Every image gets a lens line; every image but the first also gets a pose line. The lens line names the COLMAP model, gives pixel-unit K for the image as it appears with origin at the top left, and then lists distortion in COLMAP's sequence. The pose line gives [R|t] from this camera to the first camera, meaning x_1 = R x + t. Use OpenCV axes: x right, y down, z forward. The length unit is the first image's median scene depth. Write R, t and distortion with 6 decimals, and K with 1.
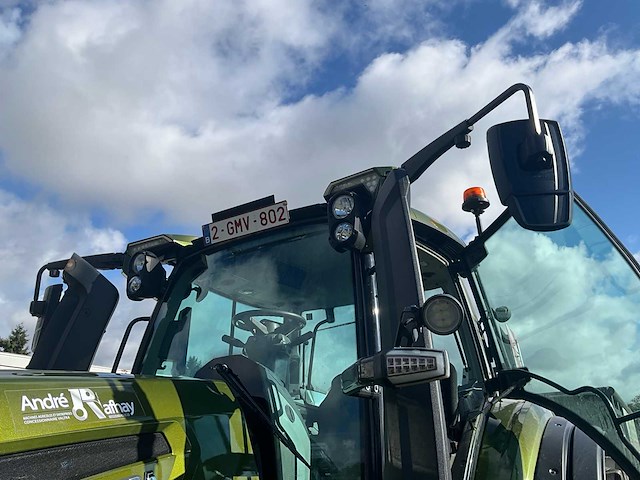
lens RADIAL K [[543.9, 0, 322.1], [0, 543.9, 238.6], [0, 0, 1]] dist [0.021183, 0.002868]
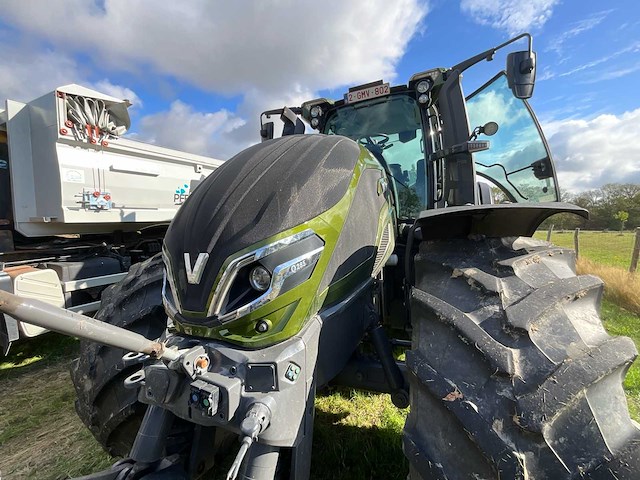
lens RADIAL K [[284.2, 0, 321.6], [0, 284.2, 238.7], [0, 0, 1]] dist [0.000710, 0.001239]
pose [[0.994766, -0.018674, 0.100457, -0.459984], [-0.025422, 0.907010, 0.420342, 0.027838], [-0.098965, -0.420696, 0.901788, -0.295898]]
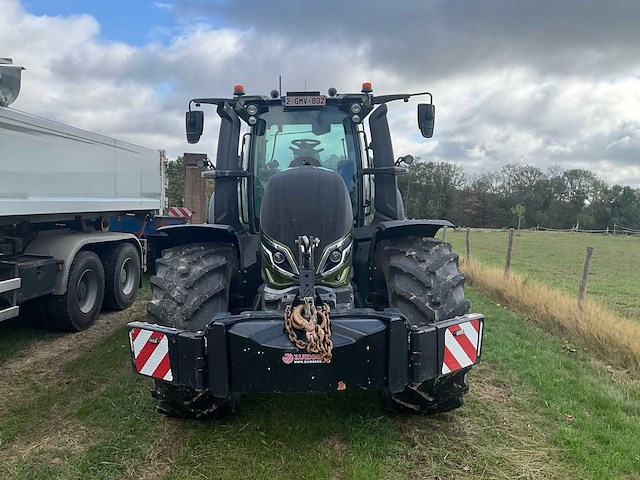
lens RADIAL K [[527.1, 0, 320.4], [0, 527.1, 239.2], [0, 0, 1]] dist [0.071869, -0.026388]
pose [[0.853390, -0.017122, 0.520992, -1.303082], [-0.205903, 0.907113, 0.367082, -0.344119], [-0.478884, -0.420538, 0.770596, -1.074492]]
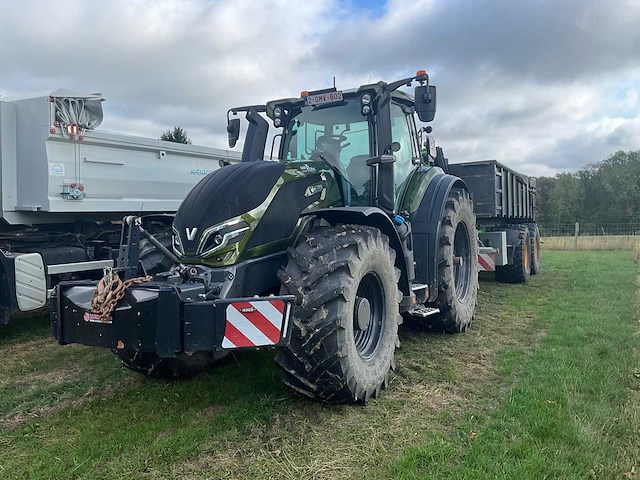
lens RADIAL K [[527.1, 0, 320.4], [0, 527.1, 238.8], [0, 0, 1]] dist [0.071869, -0.026388]
pose [[0.998937, -0.000187, 0.046092, -0.267934], [-0.018768, 0.911692, 0.410446, -0.432575], [-0.042099, -0.410875, 0.910719, -1.451238]]
